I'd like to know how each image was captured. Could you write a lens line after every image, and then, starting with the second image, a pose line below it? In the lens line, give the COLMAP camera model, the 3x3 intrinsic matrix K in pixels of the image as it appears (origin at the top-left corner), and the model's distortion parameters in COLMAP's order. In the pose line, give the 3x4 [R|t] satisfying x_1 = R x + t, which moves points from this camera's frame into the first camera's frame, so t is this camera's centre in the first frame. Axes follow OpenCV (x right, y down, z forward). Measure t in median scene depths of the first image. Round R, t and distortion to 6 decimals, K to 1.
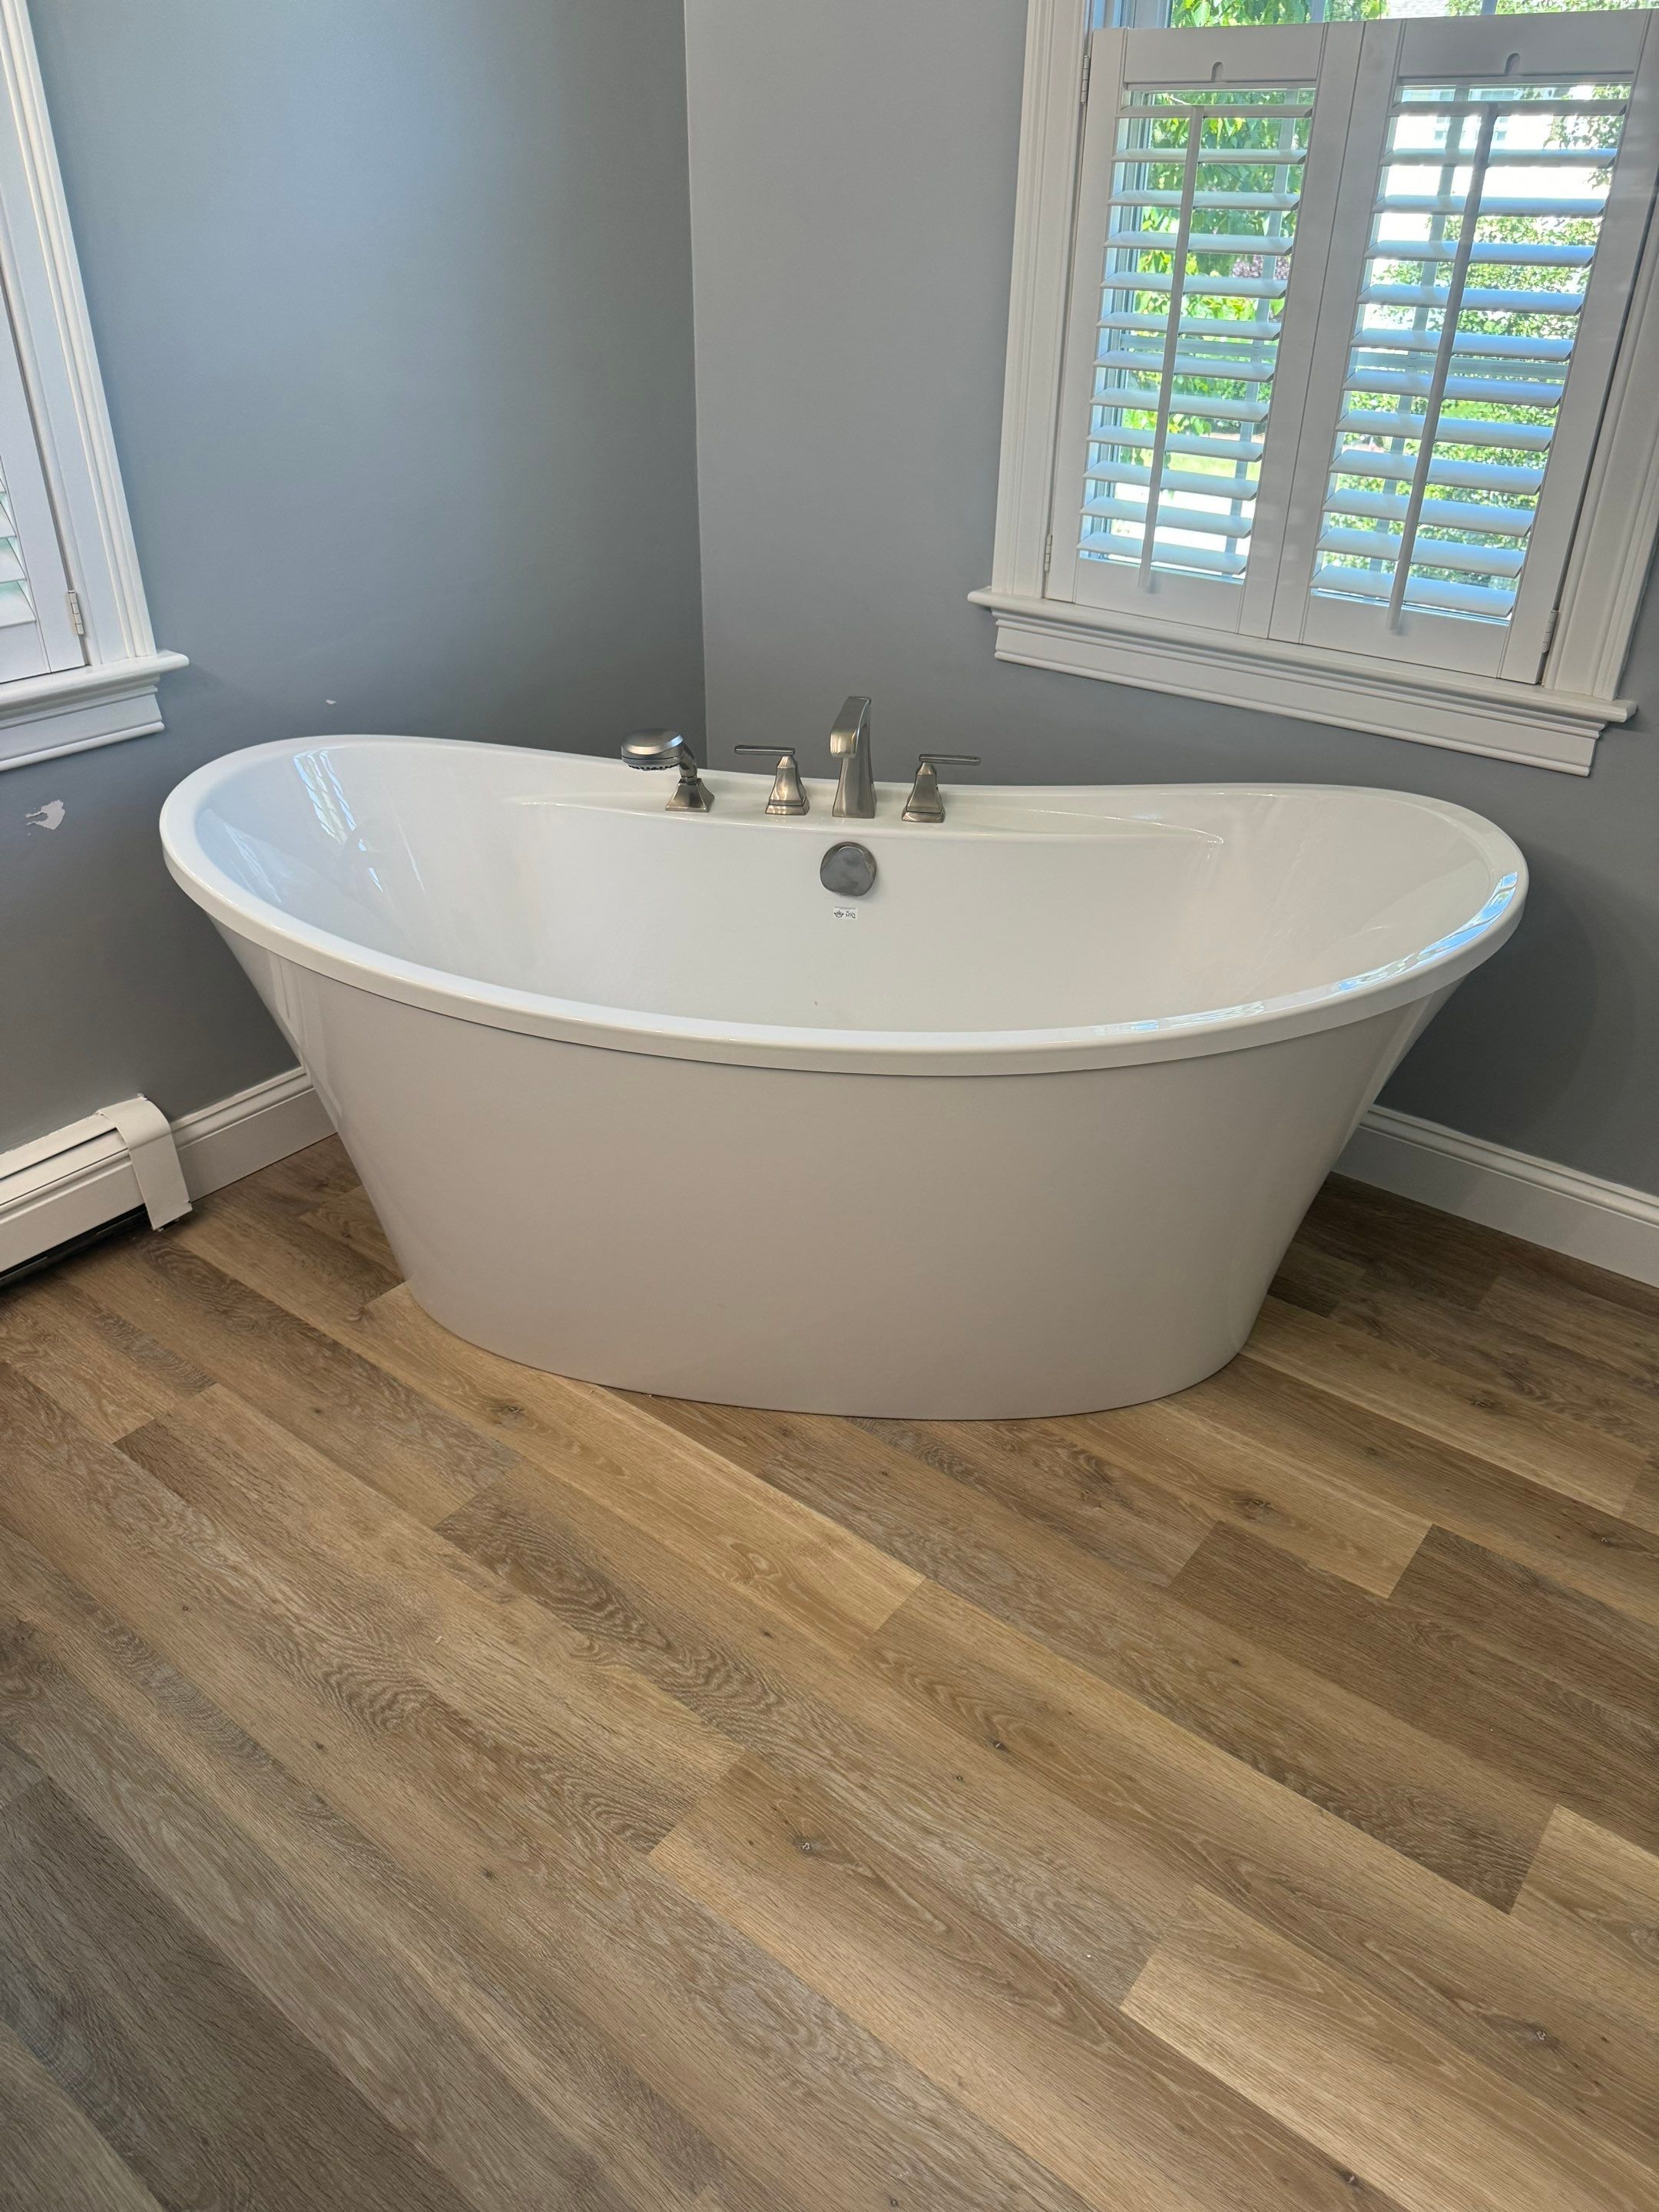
lens RADIAL K [[1565.5, 0, 830.4], [0, 1565.5, 1104.6], [0, 0, 1]] dist [-0.001045, -0.001201]
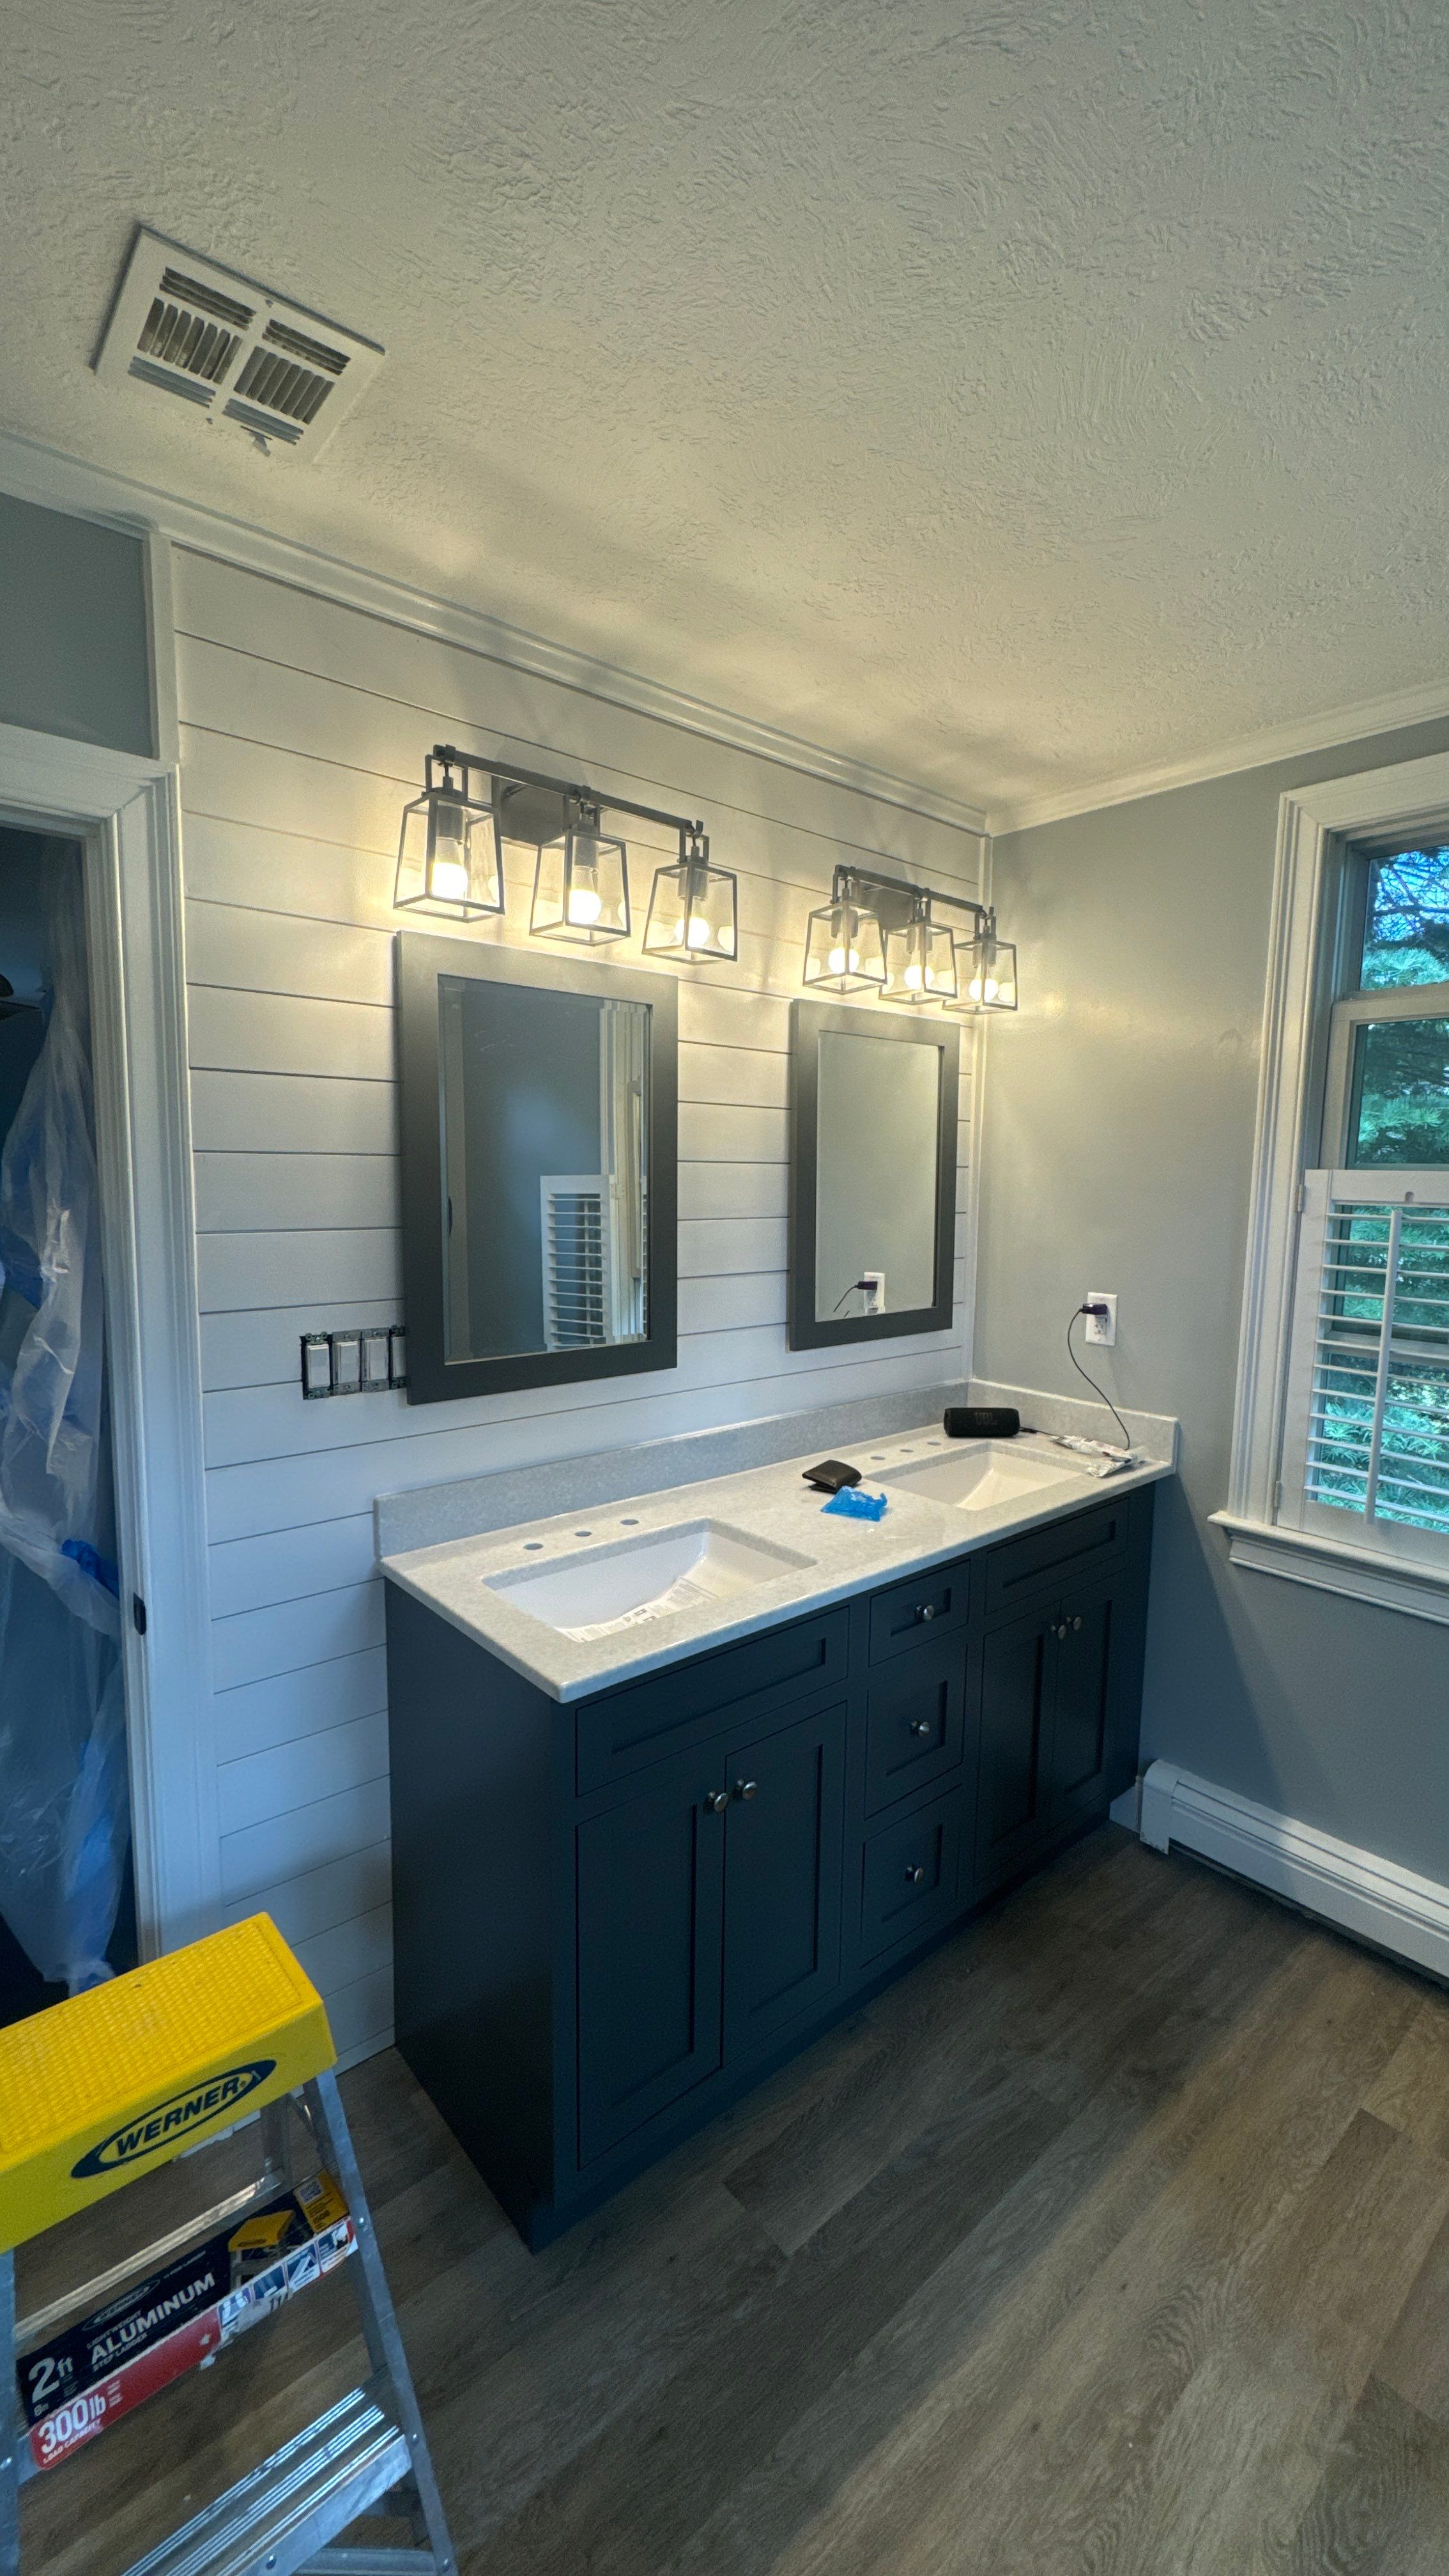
lens RADIAL K [[1038.8, 0, 722.8], [0, 1038.8, 1288.9], [0, 0, 1]] dist [0.001575, 0.000523]
pose [[-0.201024, 0.085183, -0.975876, 0.556830], [-0.502644, 0.846097, 0.177396, -0.314387], [0.840797, 0.526178, -0.127269, 0.349773]]
